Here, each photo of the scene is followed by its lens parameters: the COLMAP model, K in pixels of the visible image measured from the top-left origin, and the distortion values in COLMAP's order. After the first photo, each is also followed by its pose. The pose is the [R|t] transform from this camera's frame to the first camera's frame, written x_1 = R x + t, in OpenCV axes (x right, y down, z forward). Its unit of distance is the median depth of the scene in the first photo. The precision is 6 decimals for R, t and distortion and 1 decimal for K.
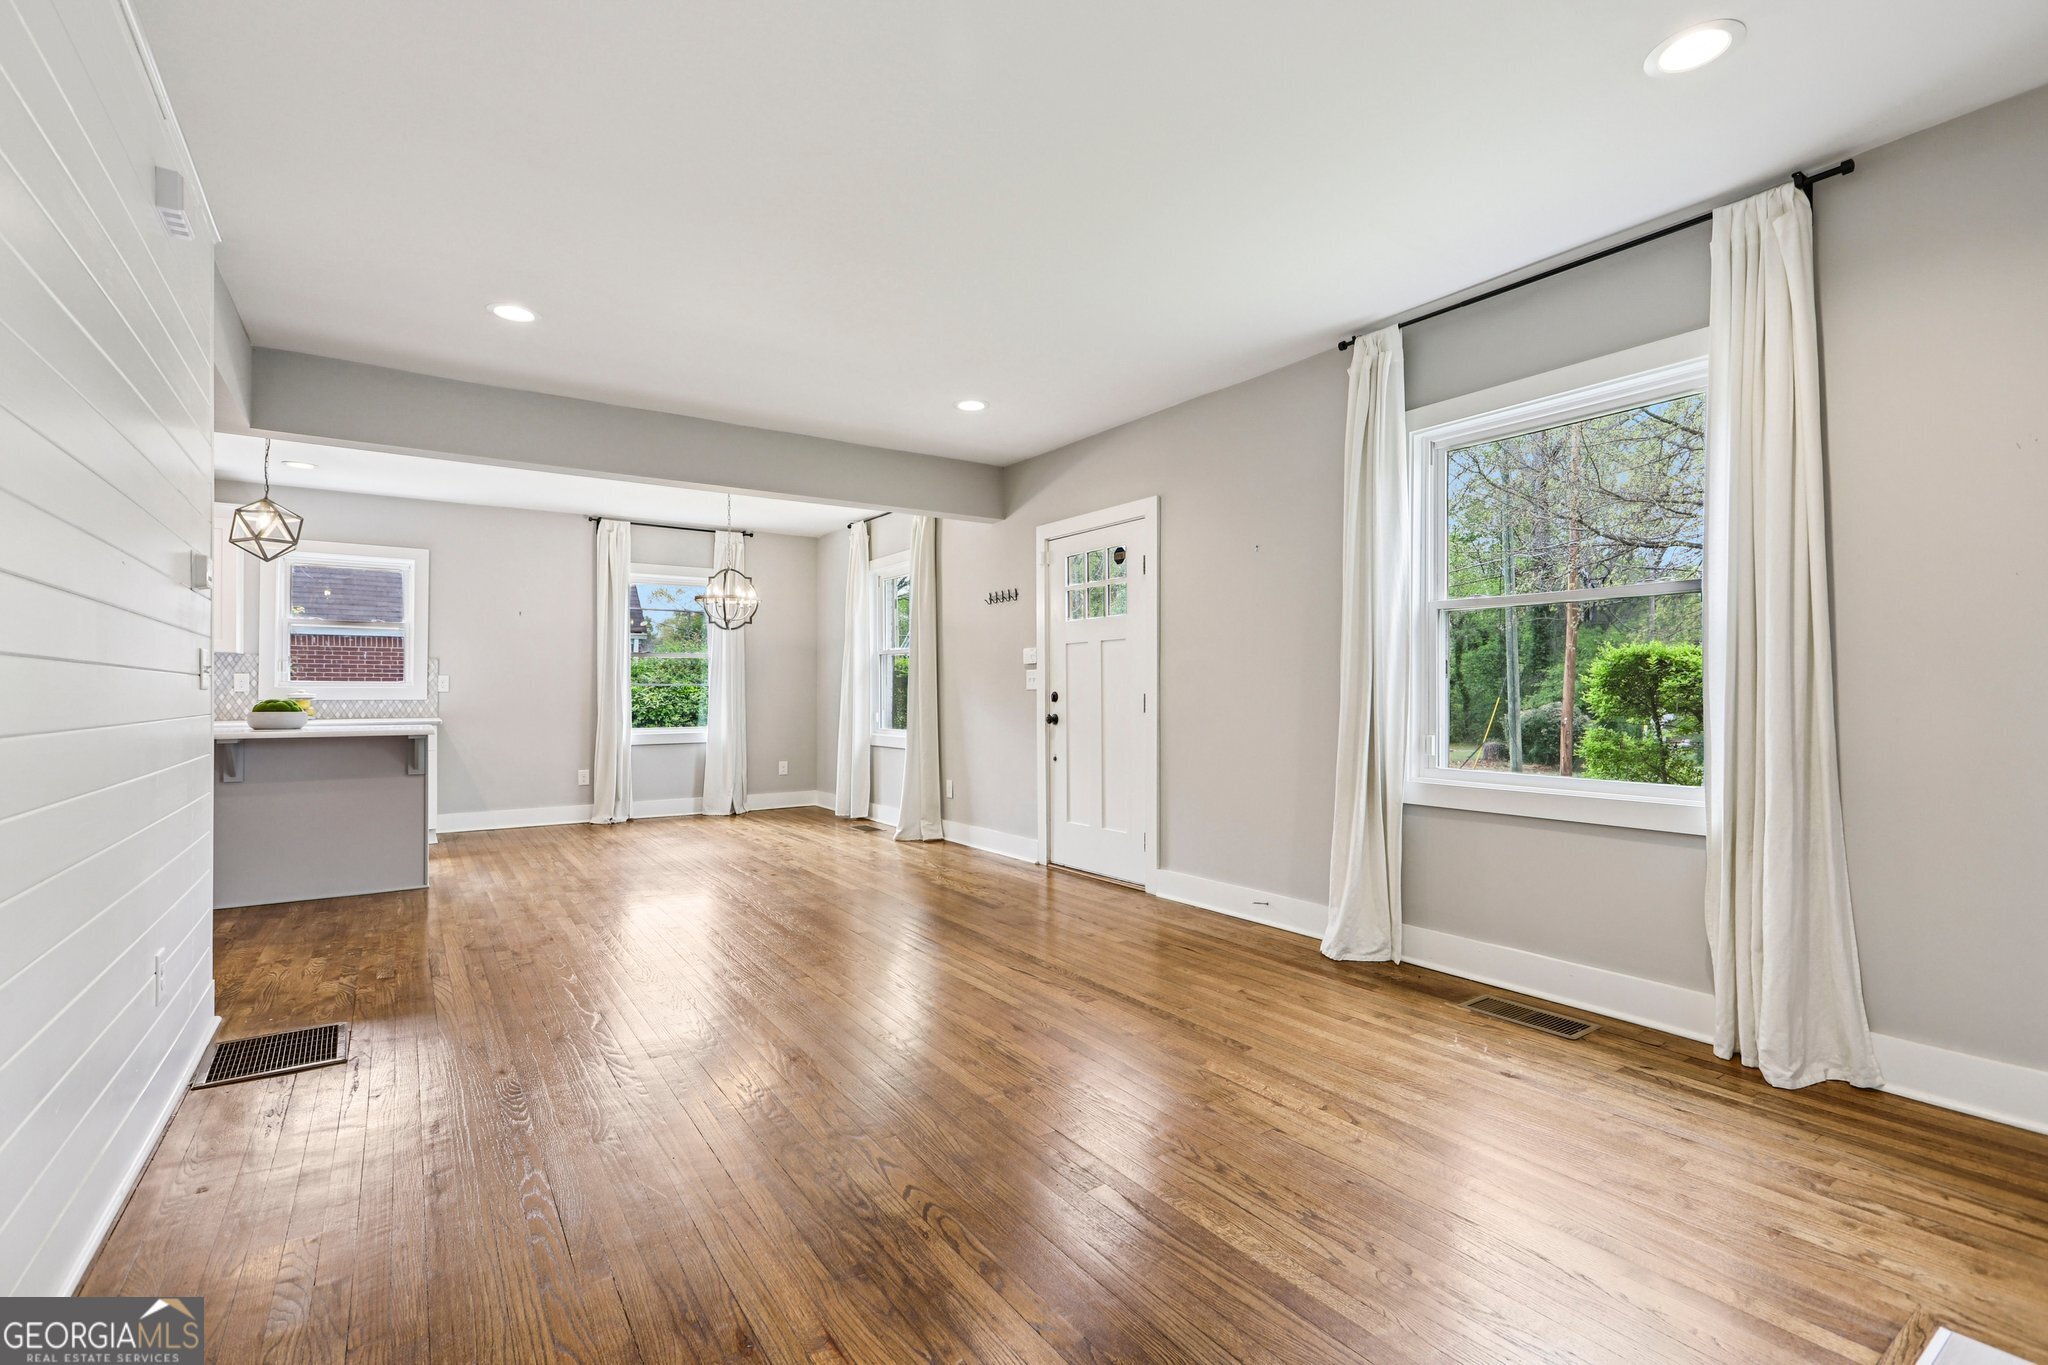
lens RADIAL K [[929.1, 0, 1024.8], [0, 929.1, 686.0], [0, 0, 1]] dist [-0.002224, 0.002300]
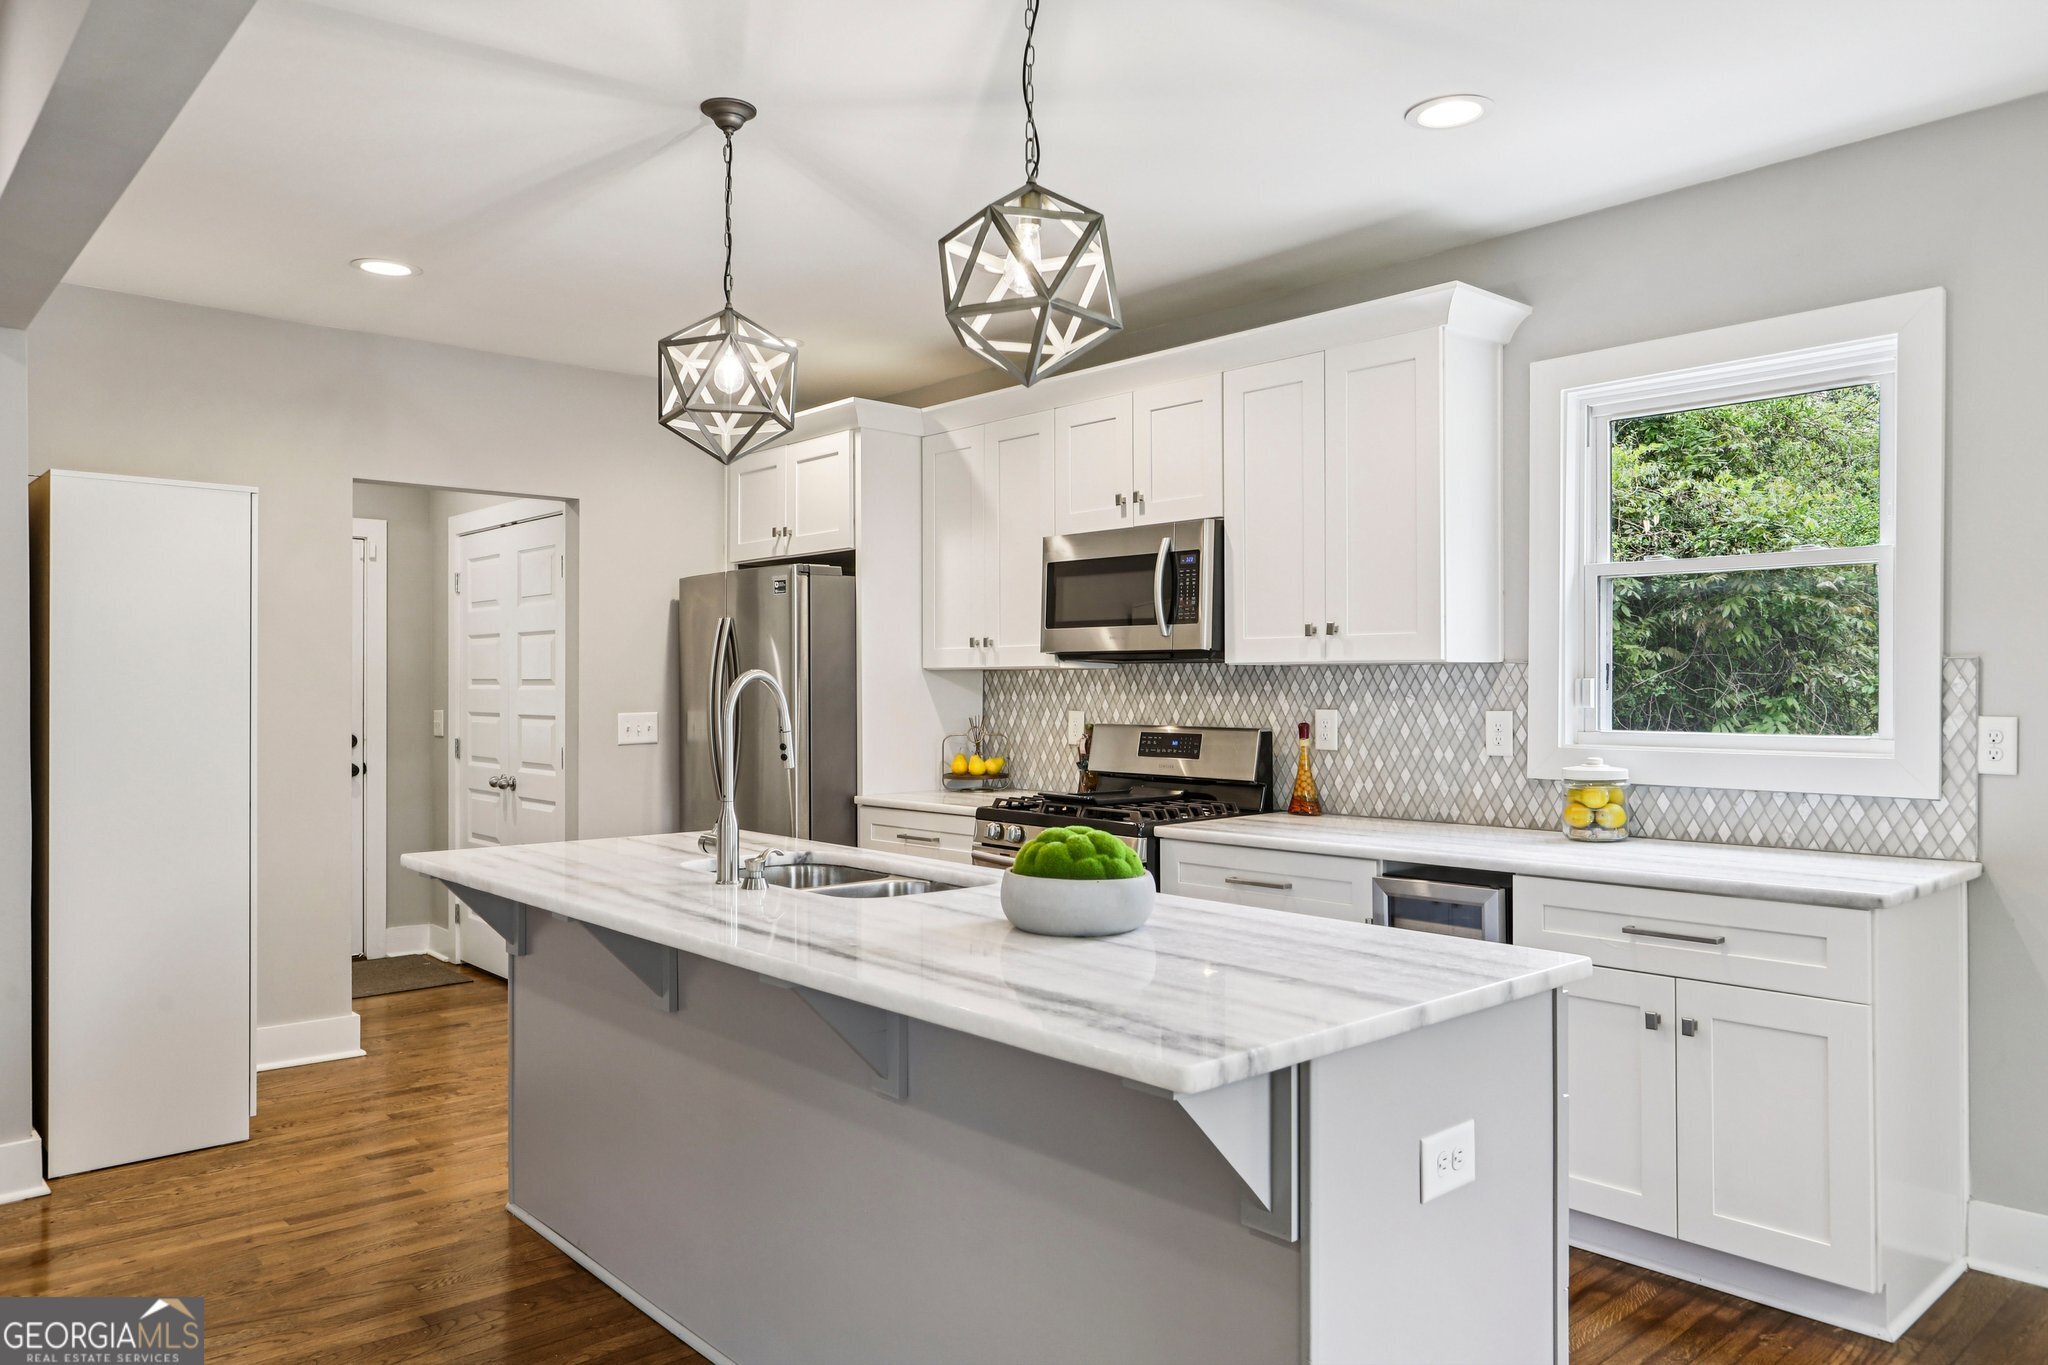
lens RADIAL K [[1427.2, 0, 1019.8], [0, 1427.2, 677.8], [0, 0, 1]] dist [-0.012417, 0.000806]
pose [[0.120065, -0.006443, -0.992745, -0.234612], [0.011950, 0.999916, -0.005045, -0.024853], [0.992694, -0.011257, 0.120132, 0.661320]]
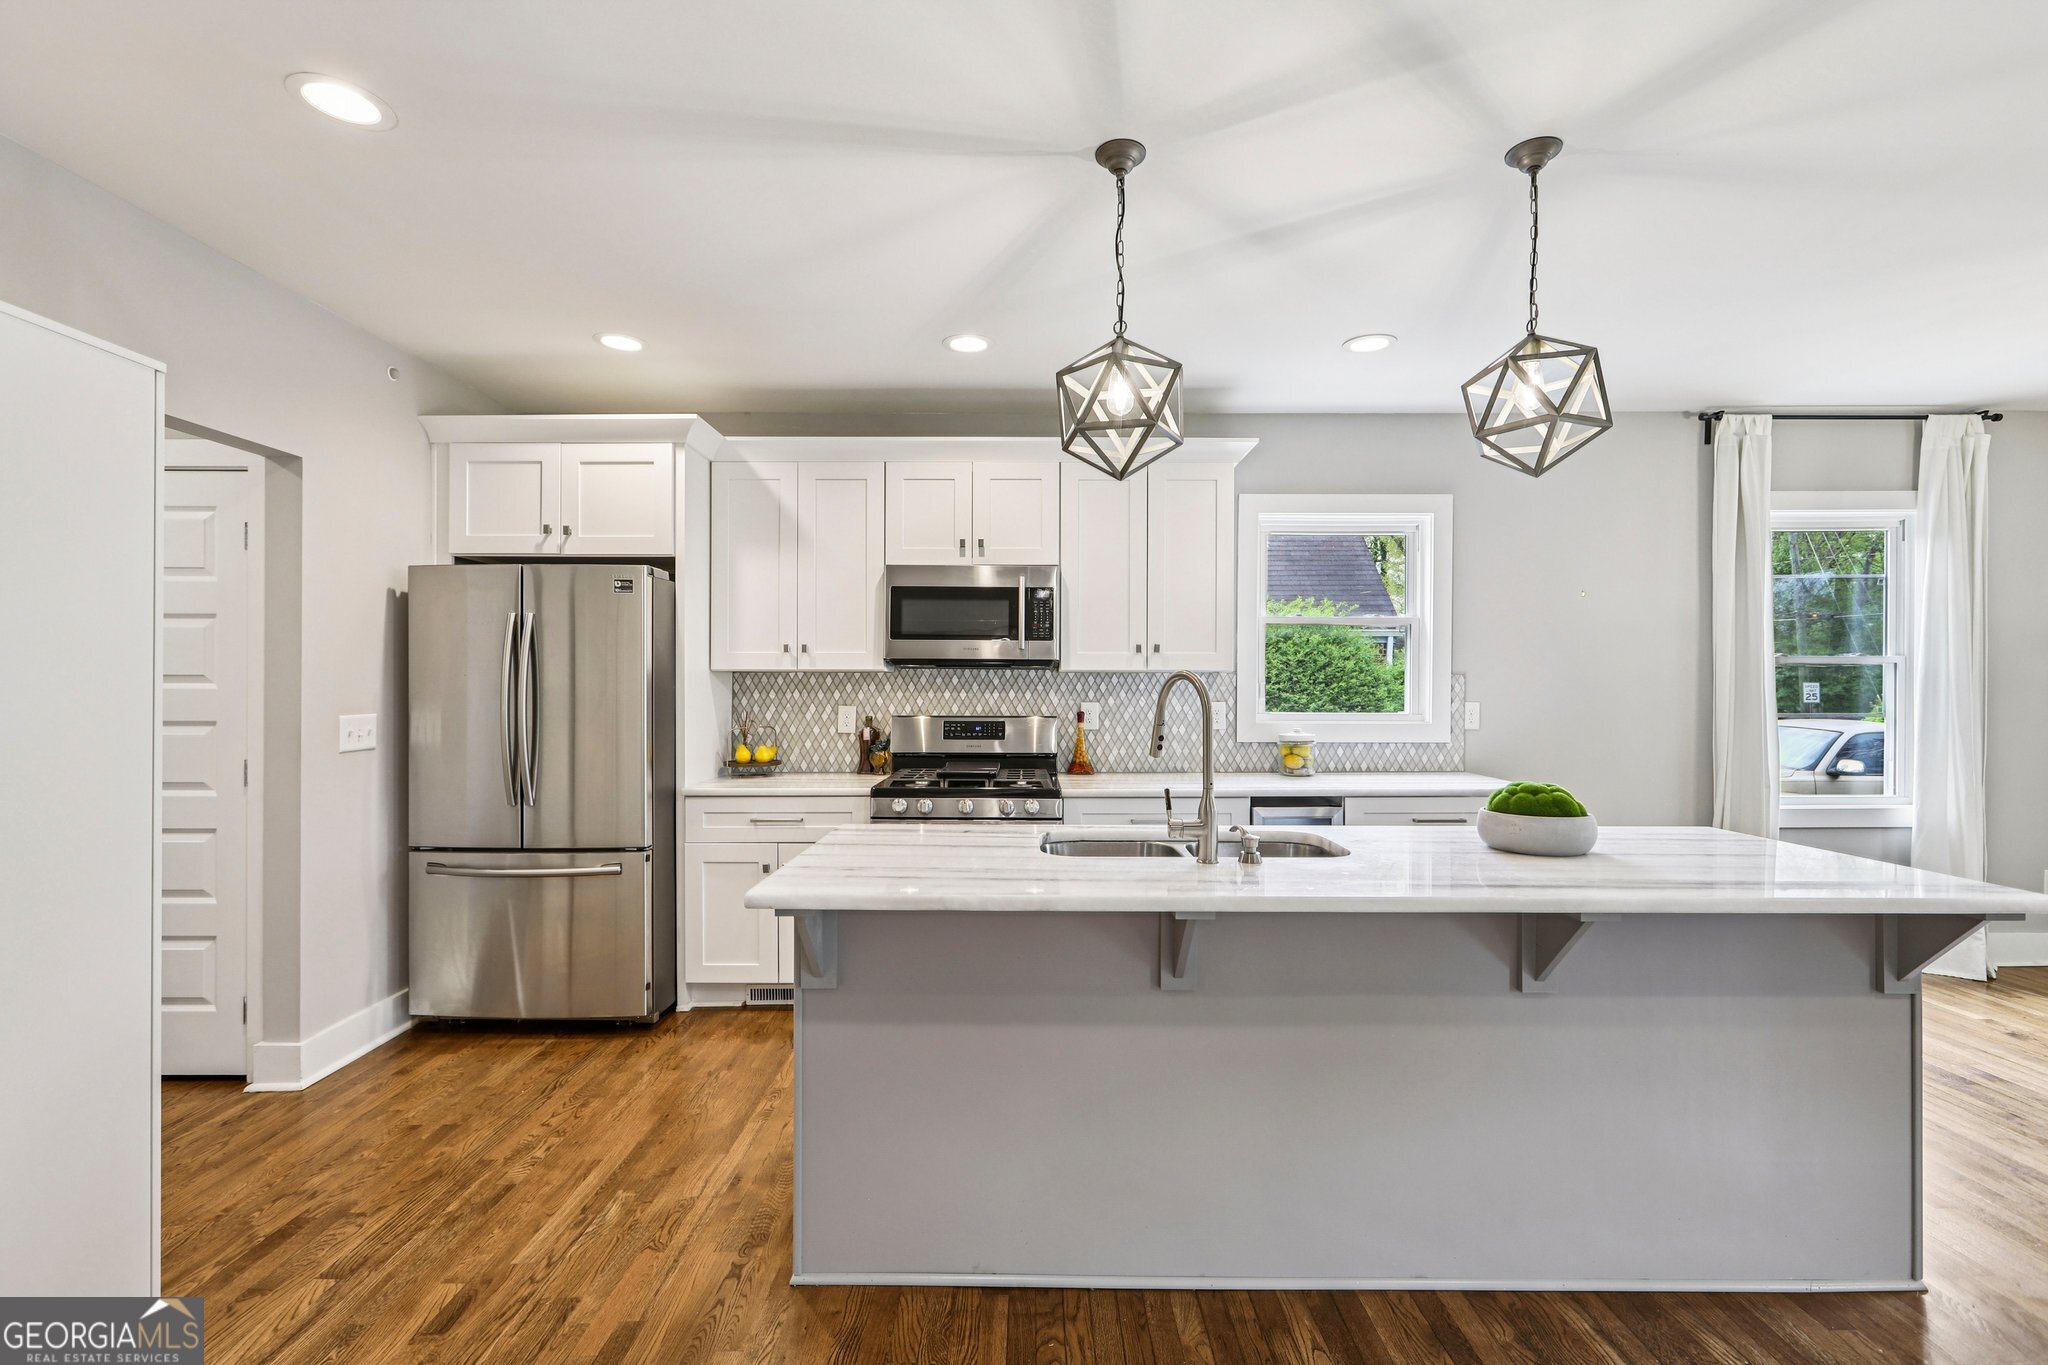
lens RADIAL K [[929.1, 0, 1027.2], [0, 929.1, 681.5], [0, 0, 1]] dist [-0.002224, 0.002300]
pose [[0.828688, -0.003512, -0.559699, -0.535867], [0.004396, 0.999990, 0.000233, -0.026404], [0.559693, -0.002654, 0.828696, 0.345584]]
